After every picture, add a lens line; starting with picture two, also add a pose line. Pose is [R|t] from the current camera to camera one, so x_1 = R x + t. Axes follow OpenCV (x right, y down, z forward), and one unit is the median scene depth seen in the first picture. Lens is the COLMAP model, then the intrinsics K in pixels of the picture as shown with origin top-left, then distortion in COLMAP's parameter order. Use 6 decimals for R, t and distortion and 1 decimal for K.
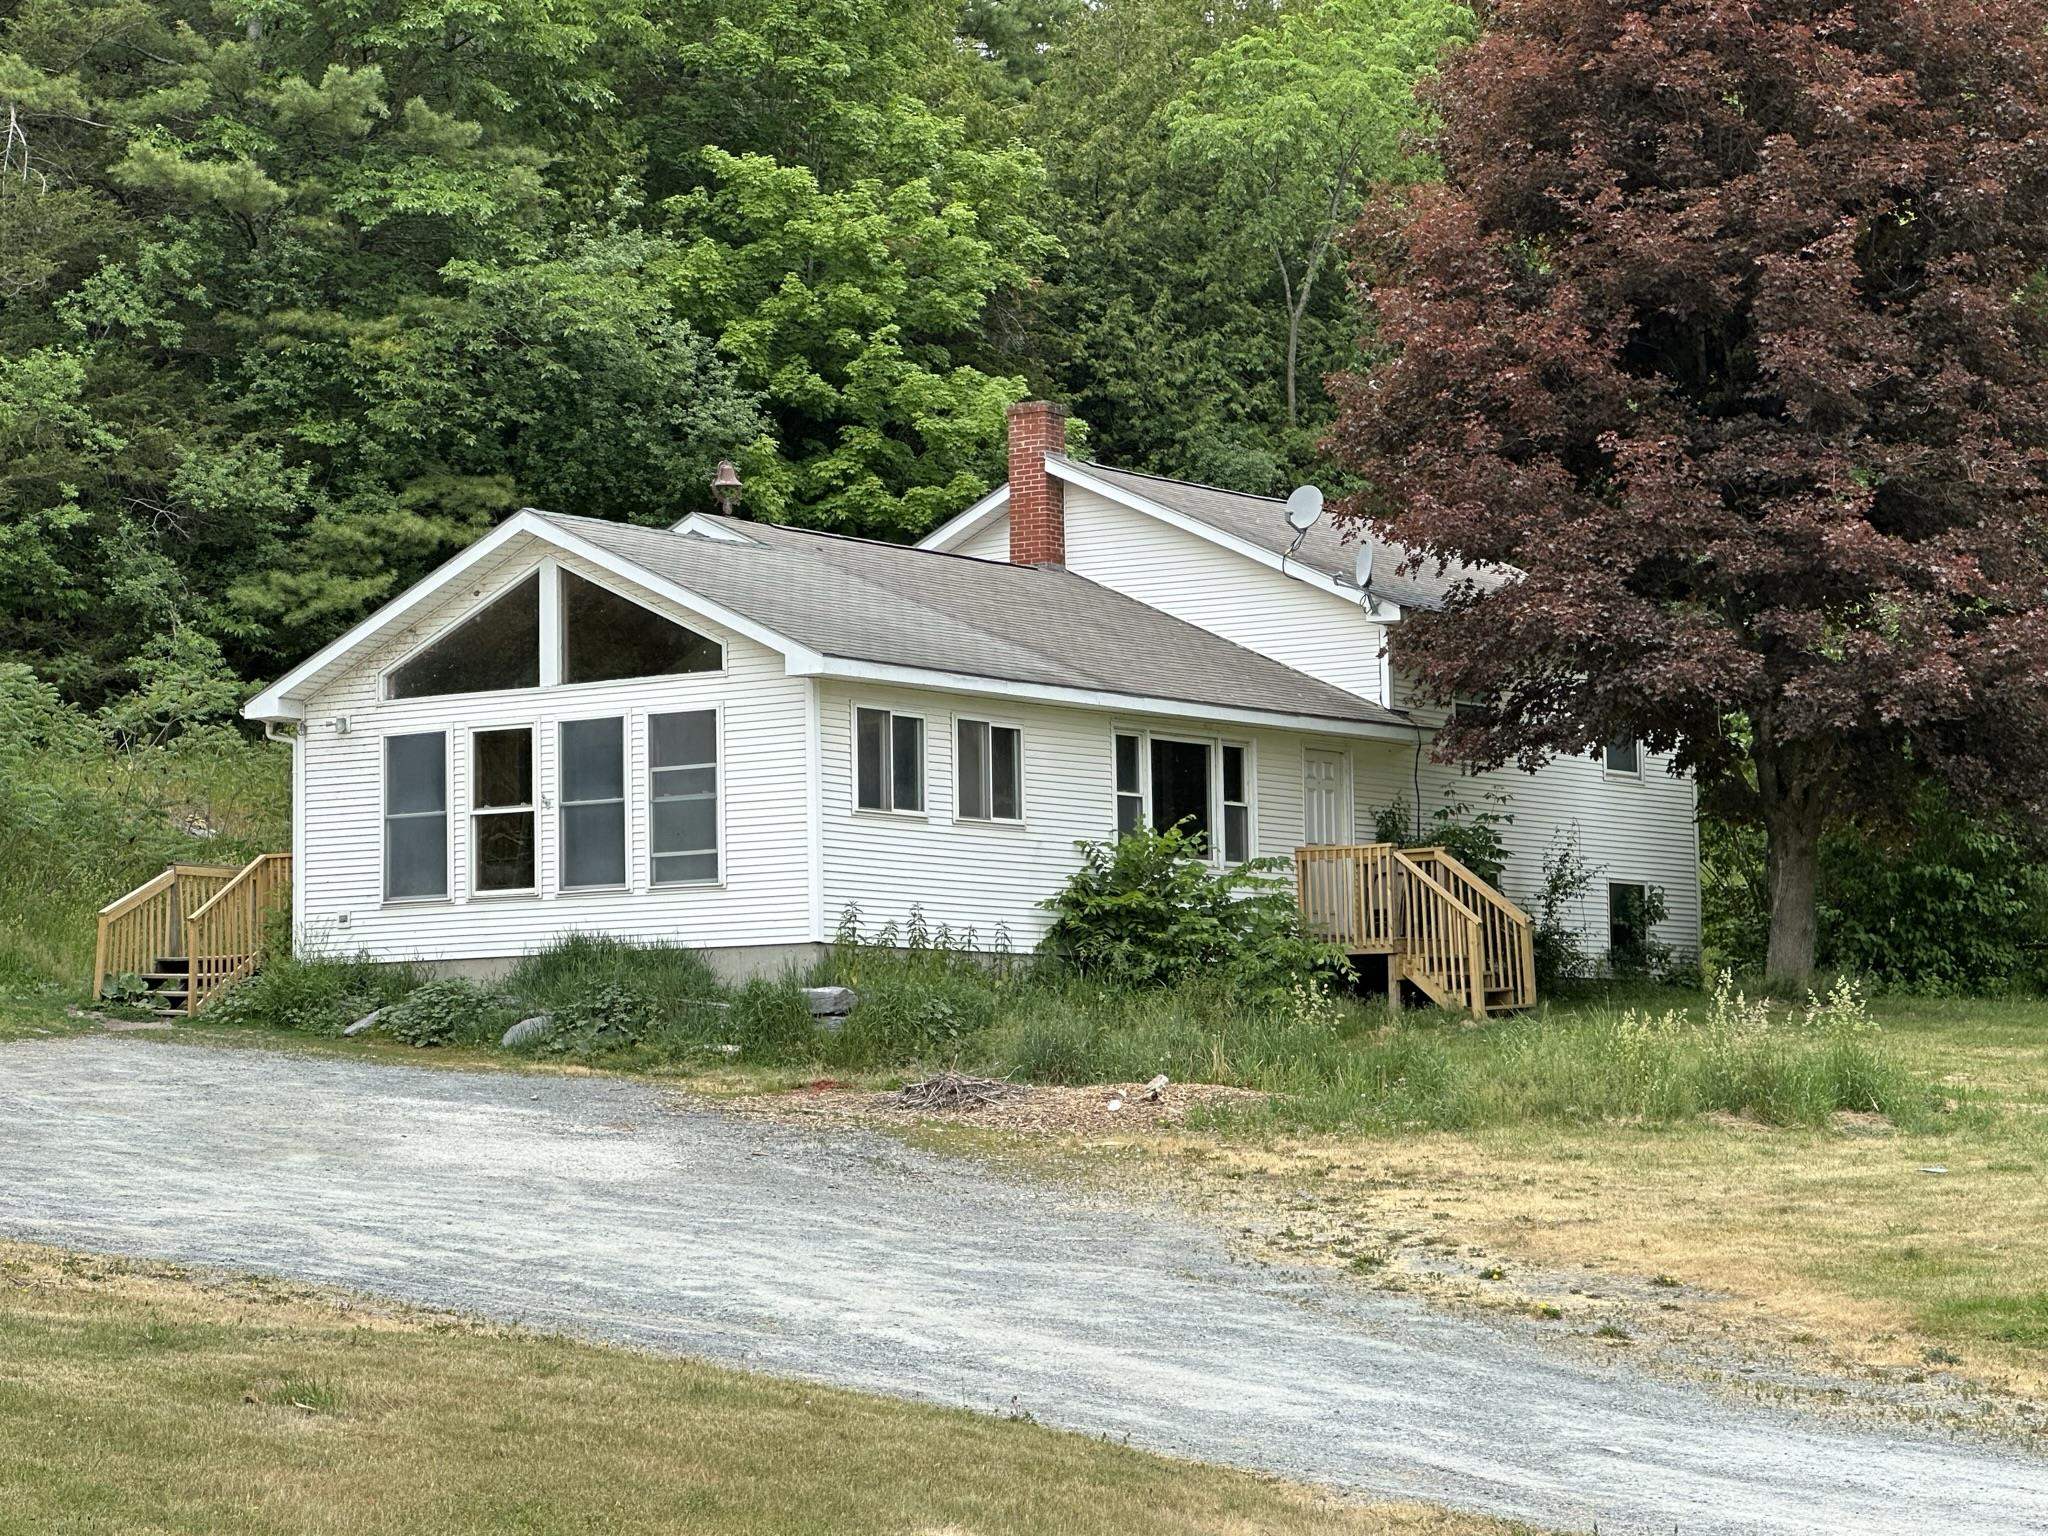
lens RADIAL K [[5012.3, 0, 1023.5], [0, 5012.3, 728.4], [0, 0, 1]] dist [-0.125208, 6.581910]
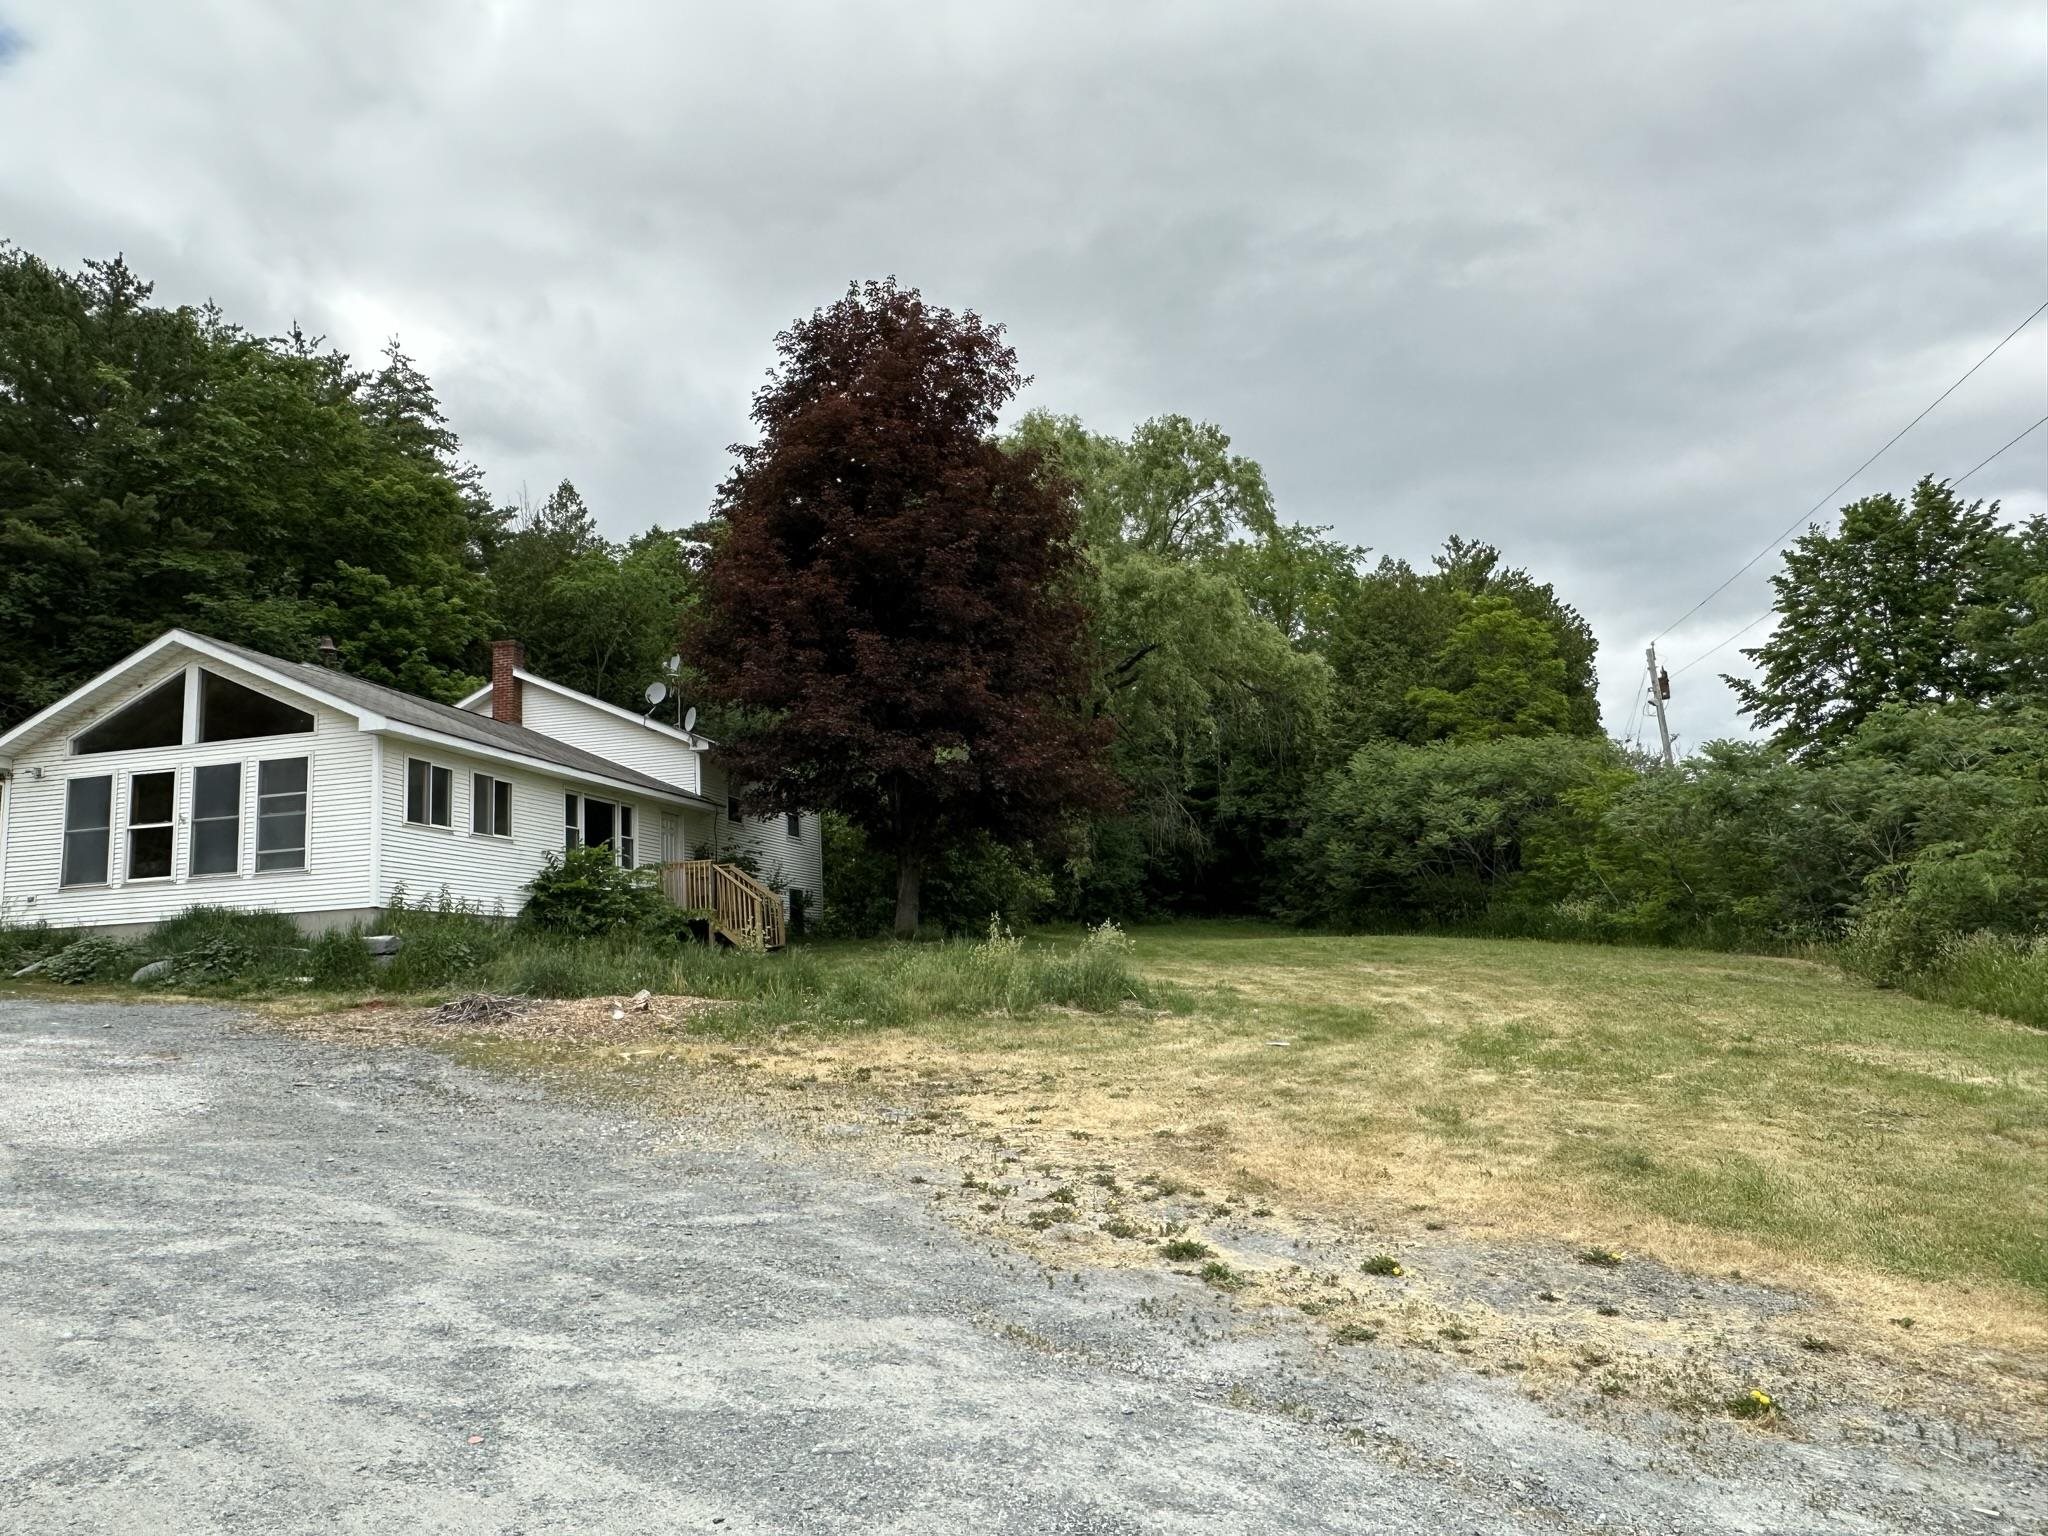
lens RADIAL K [[1396.9, 0, 1024.0], [0, 1396.9, 768.0], [0, 0, 1]] dist [-0.005767, 0.000993]
pose [[0.924653, 0.029218, 0.379688, -0.019904], [0.000931, 0.996876, -0.078980, 0.032433], [-0.380809, 0.073382, 0.921737, 0.505260]]
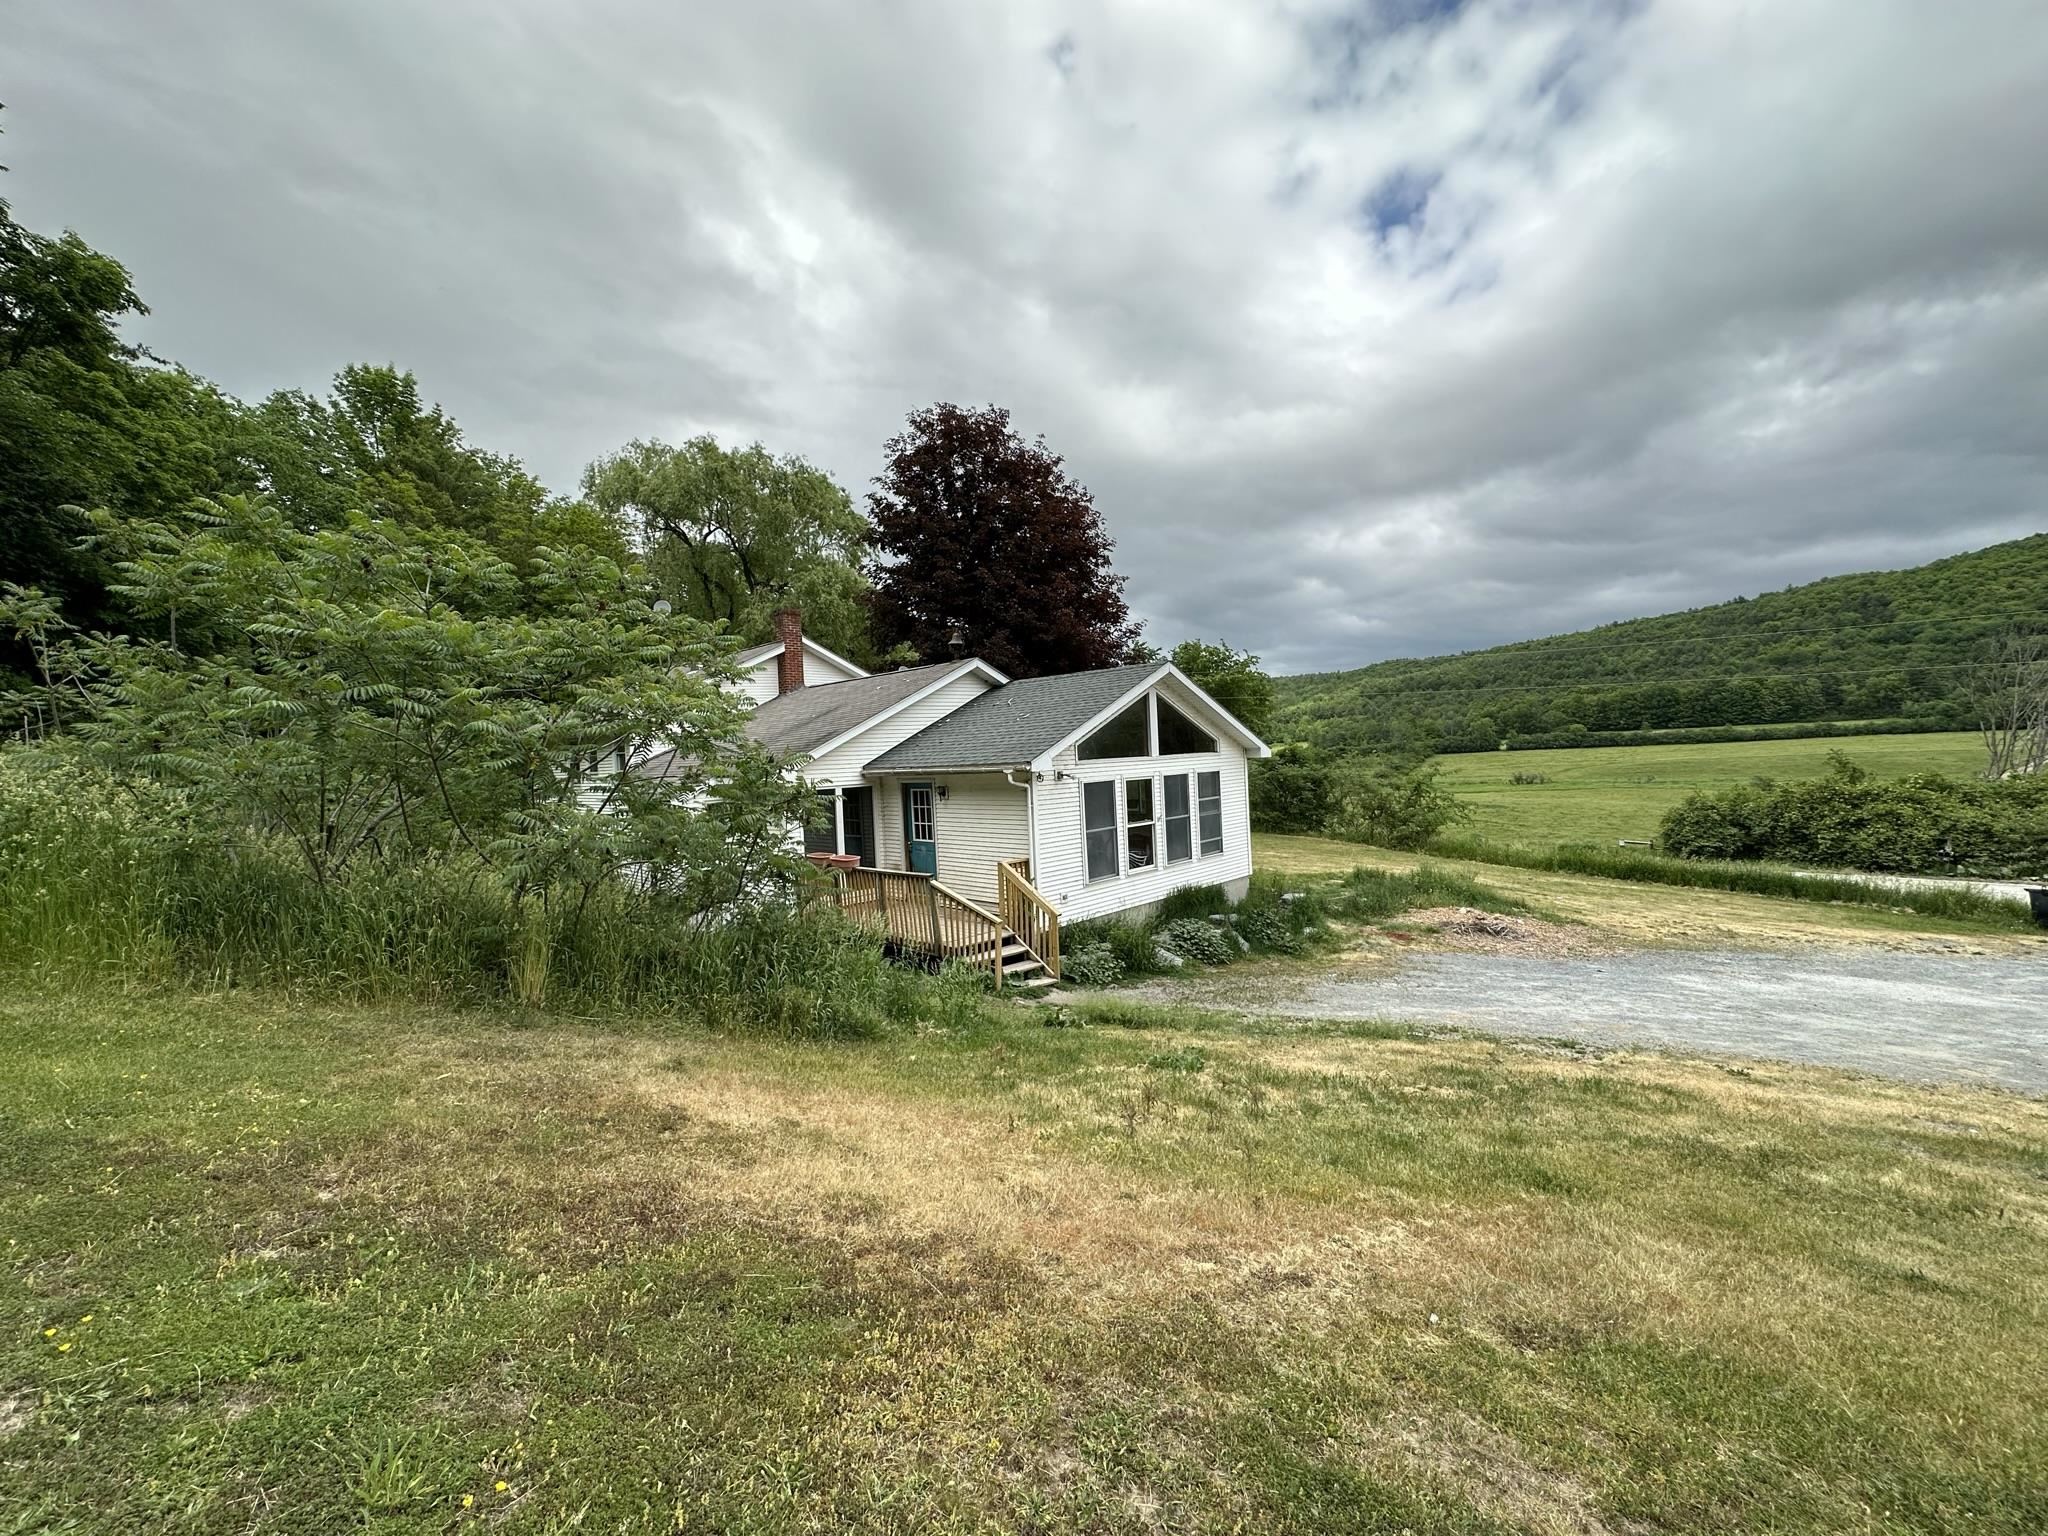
lens RADIAL K [[822.3, 0, 1024.0], [0, 822.3, 768.0], [0, 0, 1]] dist [-0.014426, 0.000032]
pose [[0.166615, -0.013412, 0.985931, -0.403350], [-0.044134, 0.998804, 0.021045, -0.008248], [-0.985034, -0.047020, 0.165824, 0.988451]]
